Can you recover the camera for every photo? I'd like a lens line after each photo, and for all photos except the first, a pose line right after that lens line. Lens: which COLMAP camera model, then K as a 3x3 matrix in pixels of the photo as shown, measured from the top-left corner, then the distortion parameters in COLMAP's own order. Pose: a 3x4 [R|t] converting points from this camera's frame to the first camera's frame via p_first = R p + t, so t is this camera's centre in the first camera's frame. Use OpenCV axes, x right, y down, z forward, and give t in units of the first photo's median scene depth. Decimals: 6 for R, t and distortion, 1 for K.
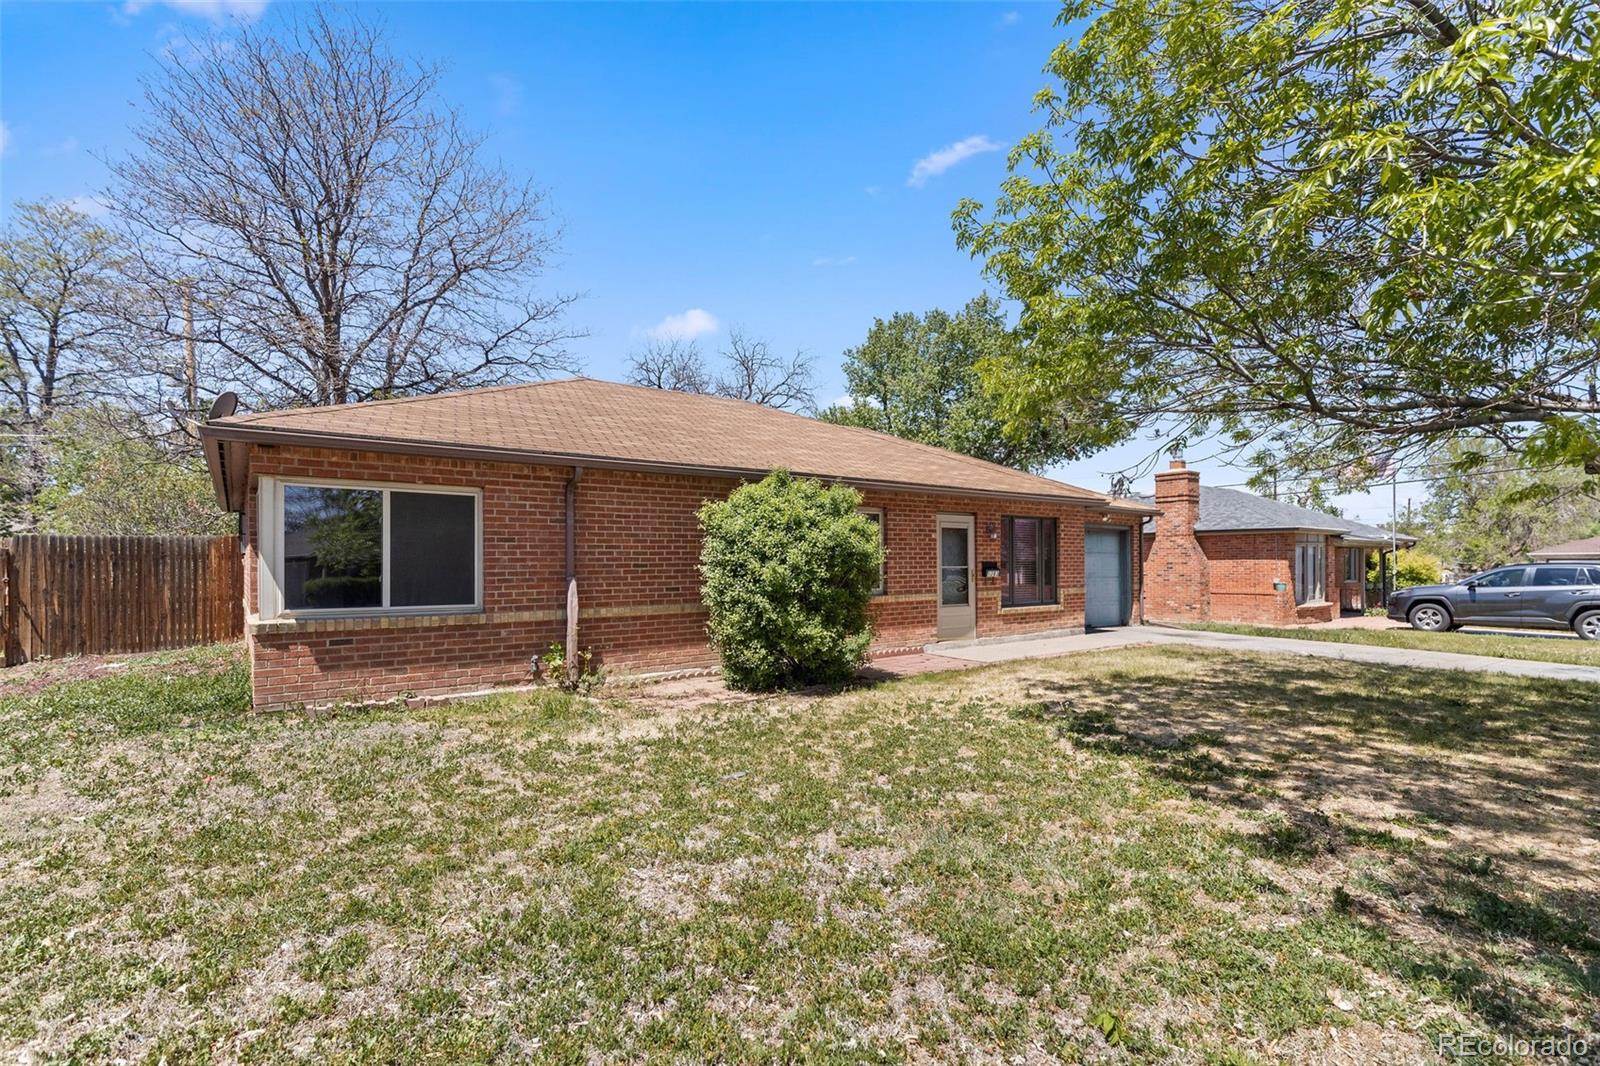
lens RADIAL K [[733.0, 0, 795.8], [0, 733.0, 547.8], [0, 0, 1]] dist [0.005834, 0.000356]
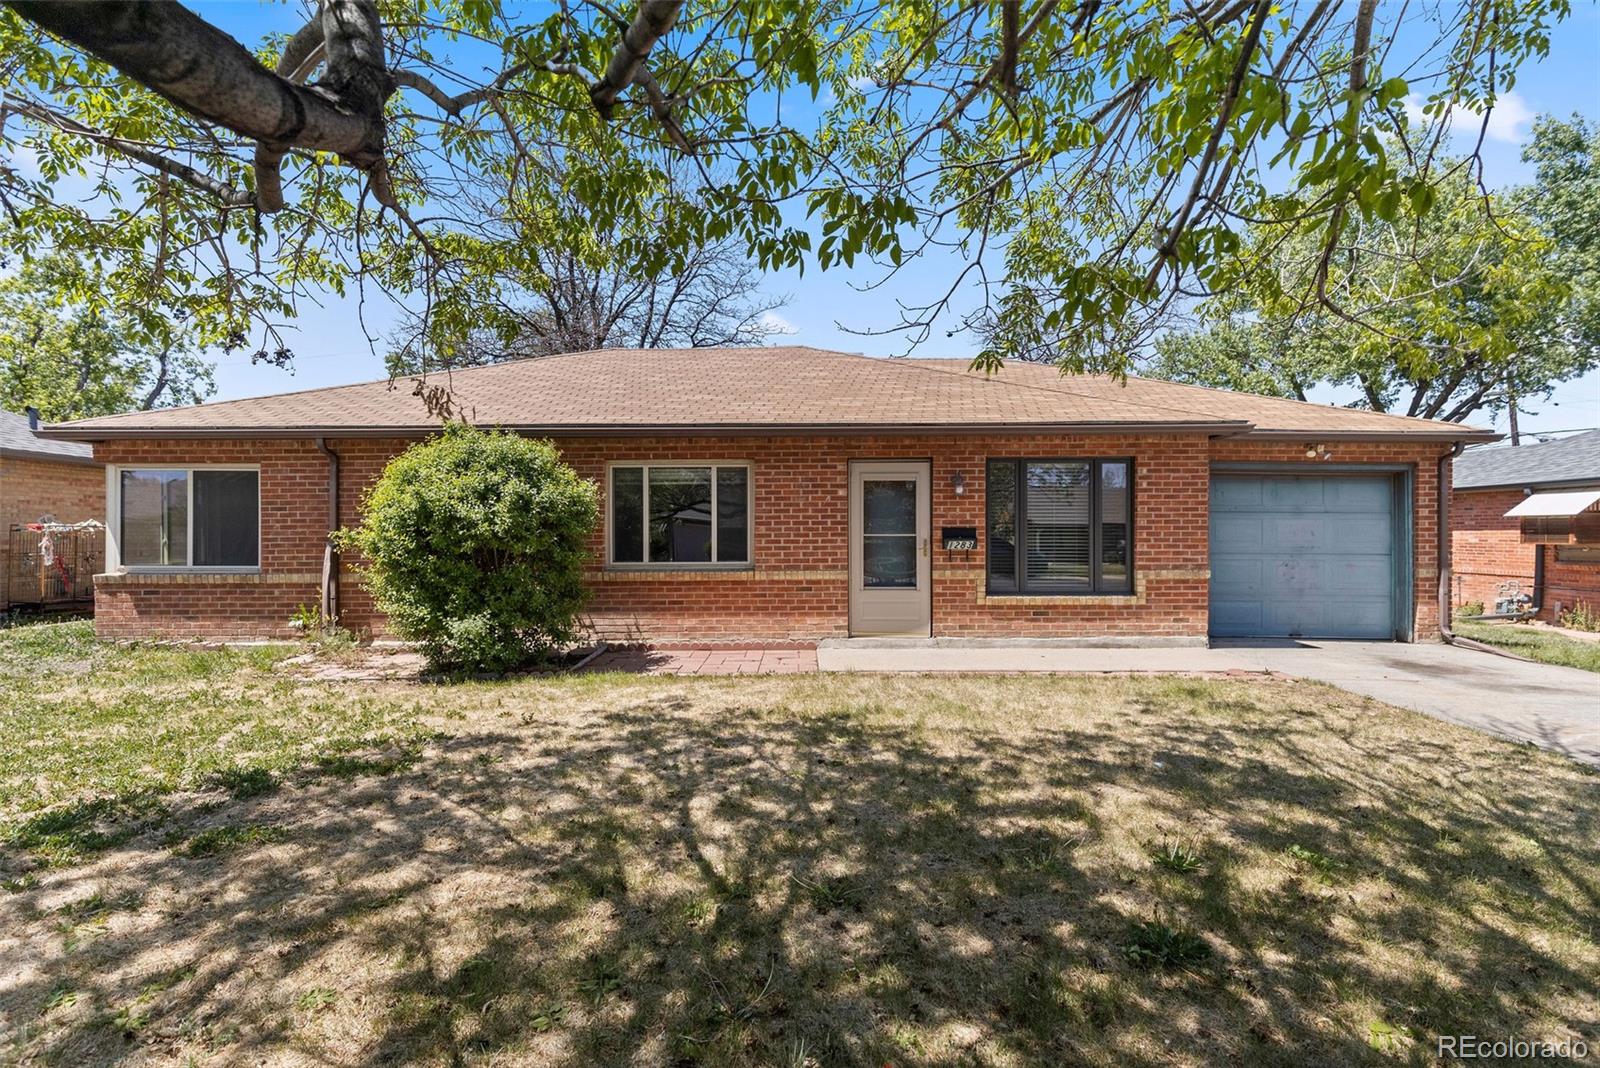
lens RADIAL K [[723.8, 0, 796.3], [0, 723.8, 525.8], [0, 0, 1]] dist [0.007429, -0.000487]
pose [[0.798510, 0.002105, -0.601978, 0.587514], [0.012493, 0.999721, 0.020069, 0.001560], [0.601852, -0.023546, 0.798260, 0.388711]]
